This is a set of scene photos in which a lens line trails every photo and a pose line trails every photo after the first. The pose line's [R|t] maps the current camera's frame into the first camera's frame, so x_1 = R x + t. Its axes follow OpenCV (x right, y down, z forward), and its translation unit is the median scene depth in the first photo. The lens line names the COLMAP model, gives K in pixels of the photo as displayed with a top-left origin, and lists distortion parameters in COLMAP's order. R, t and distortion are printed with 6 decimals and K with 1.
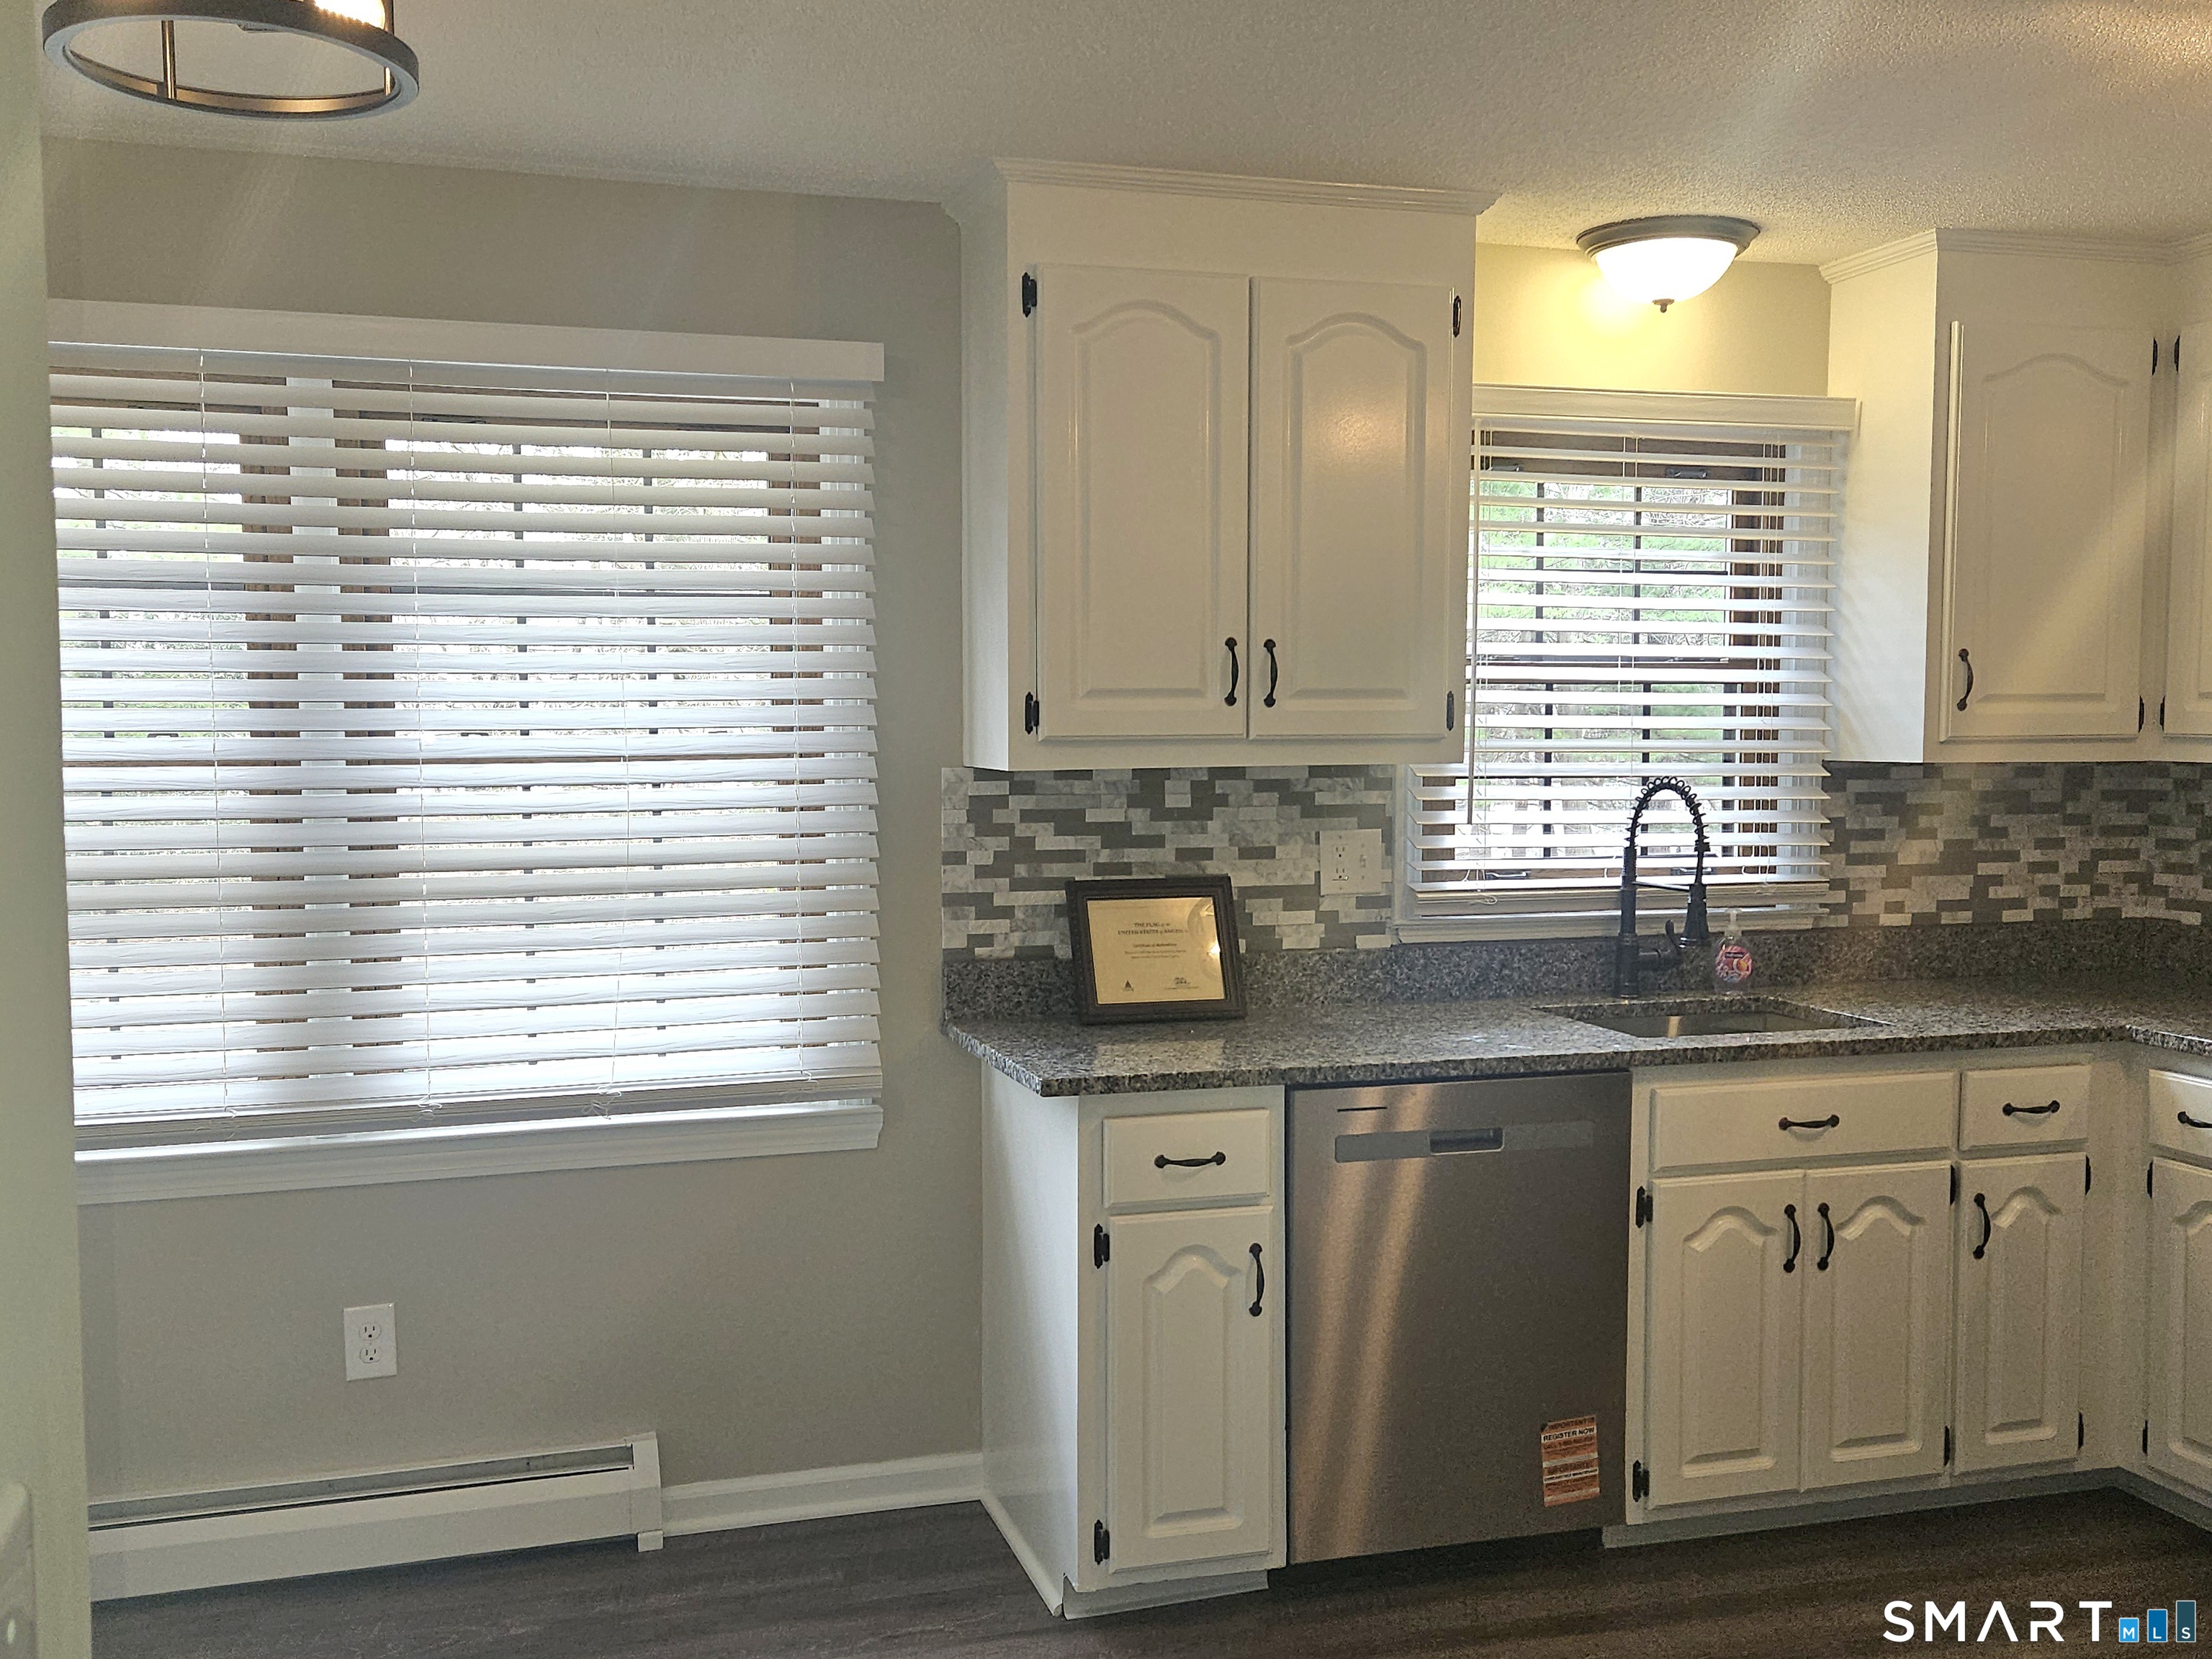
lens RADIAL K [[2027.2, 0, 1136.7], [0, 2027.2, 834.3], [0, 0, 1]] dist [0.087626, -0.096822]
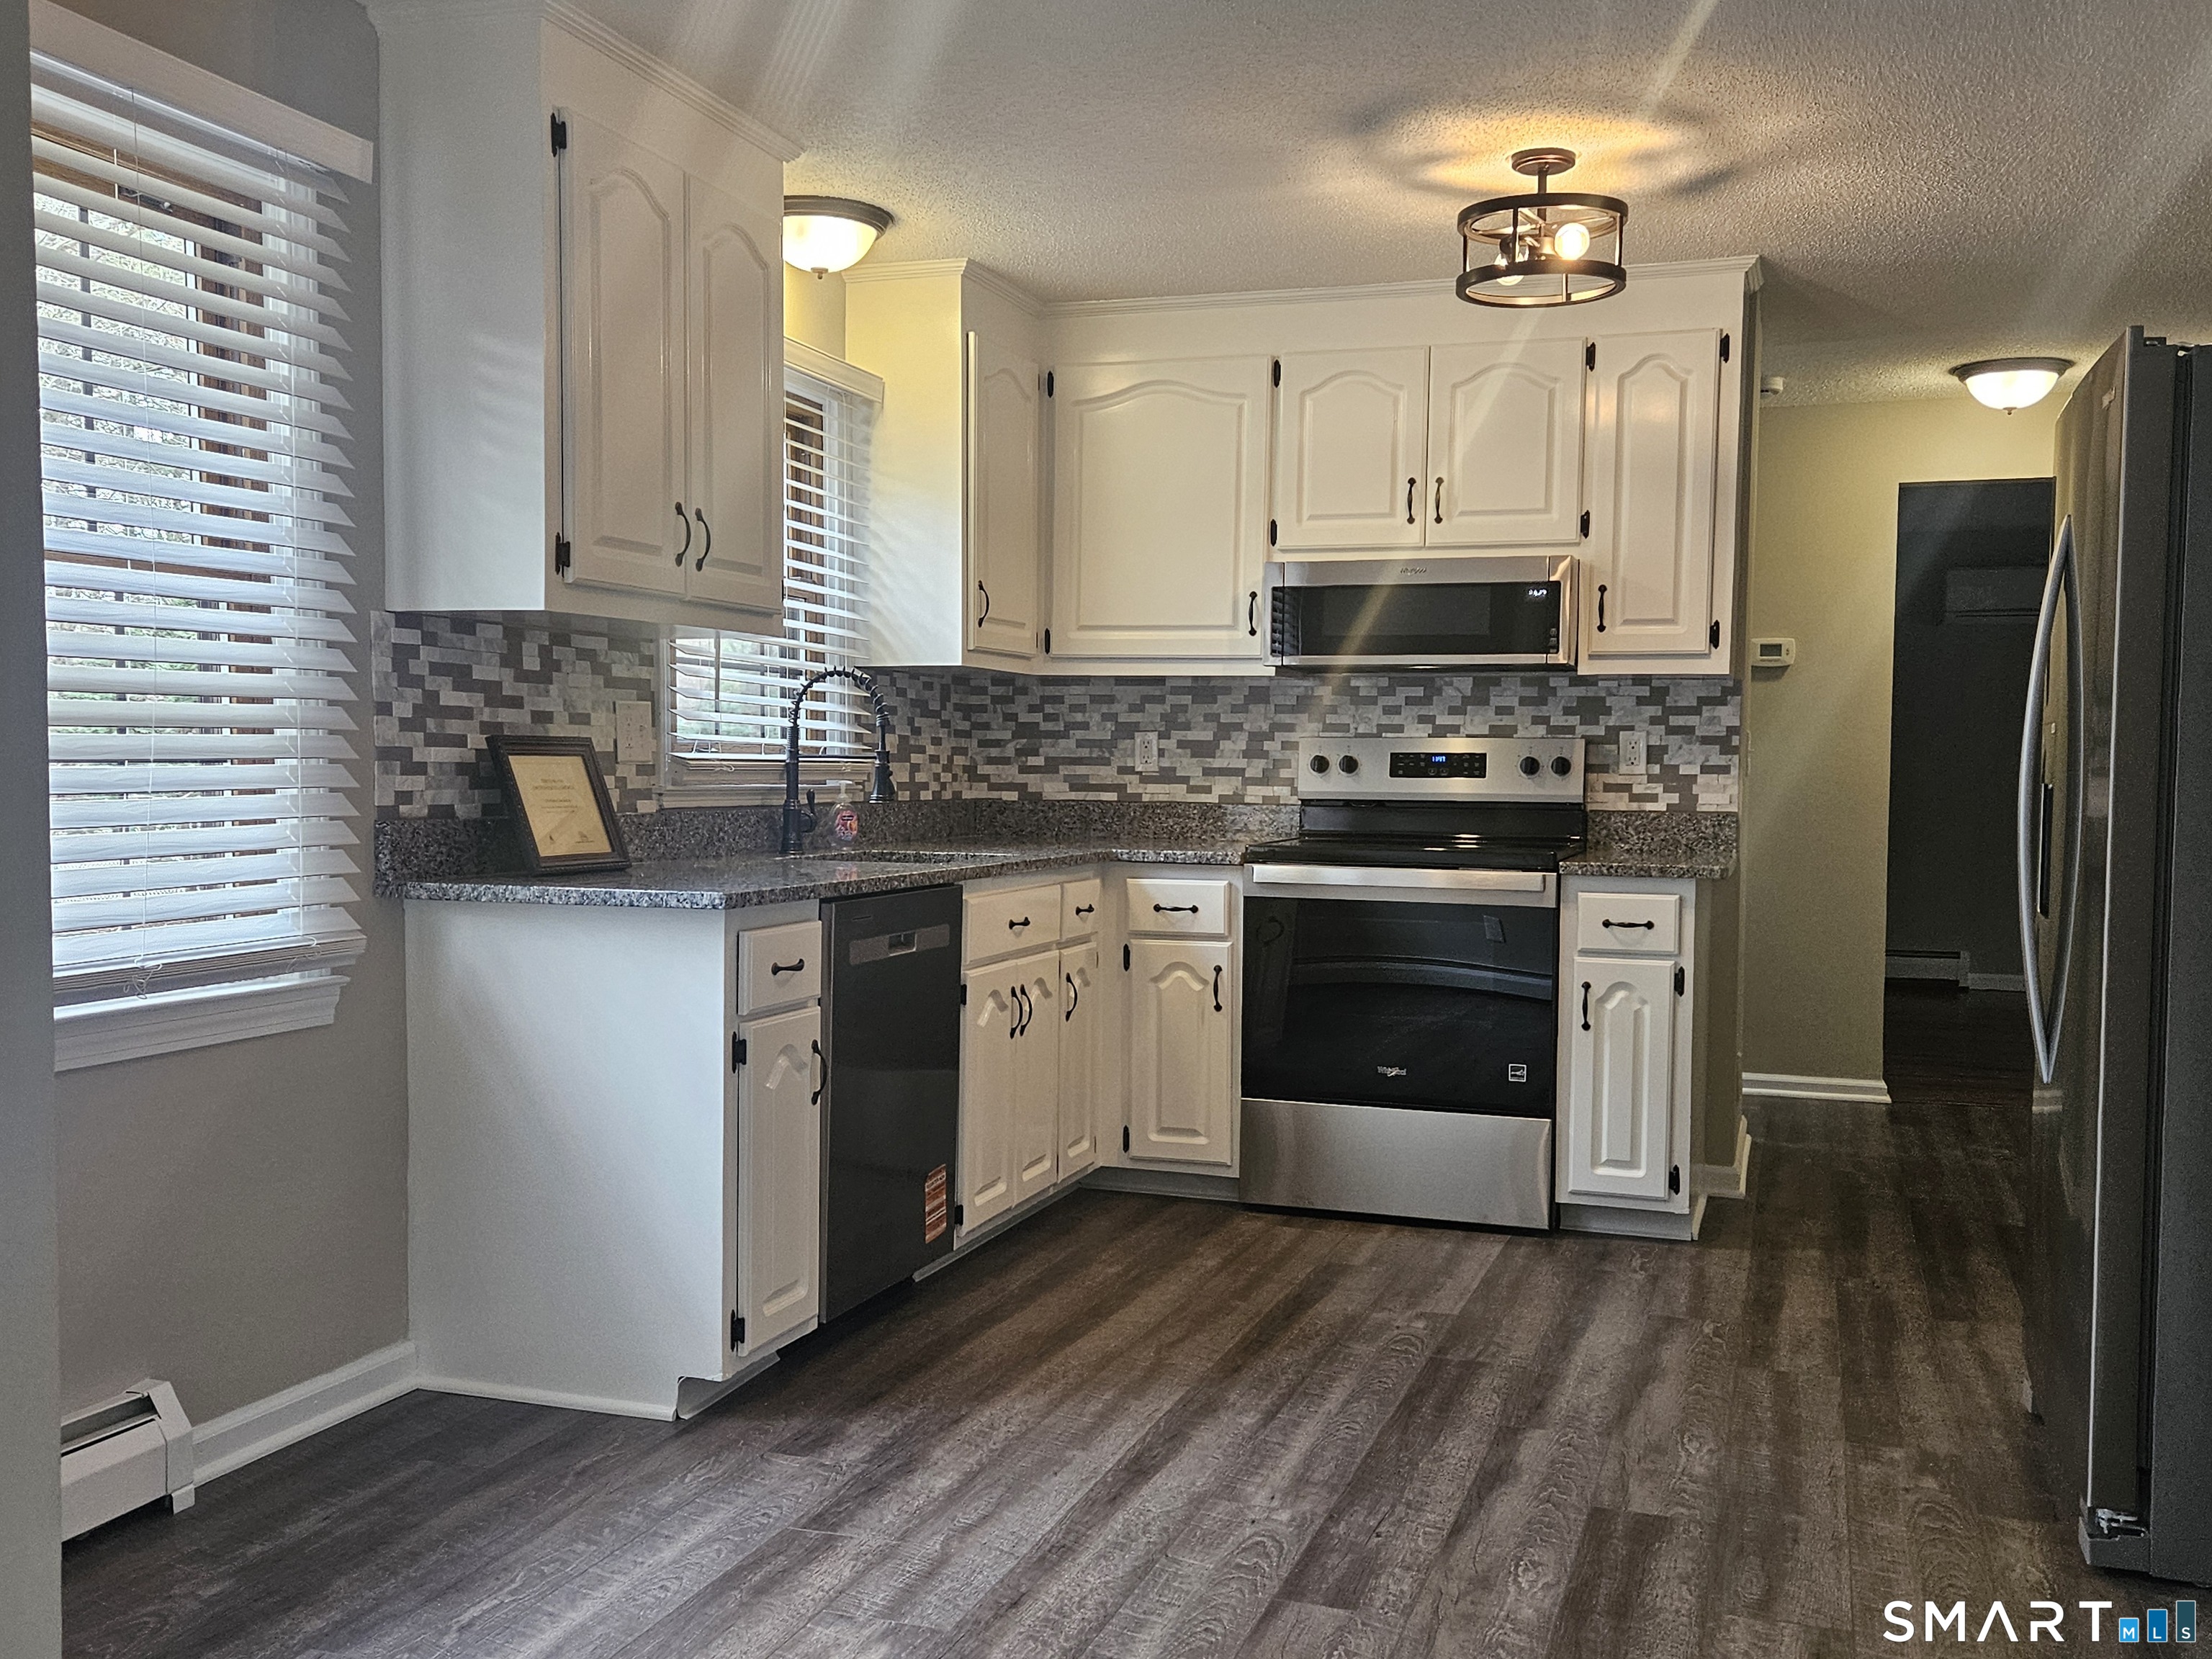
lens RADIAL K [[2027.2, 0, 1136.7], [0, 2027.2, 834.3], [0, 0, 1]] dist [0.087626, -0.096822]
pose [[0.576557, -0.021462, 0.816775, -0.654228], [0.033312, 0.999441, 0.002747, 0.077699], [-0.816377, 0.025625, 0.576950, 0.173677]]
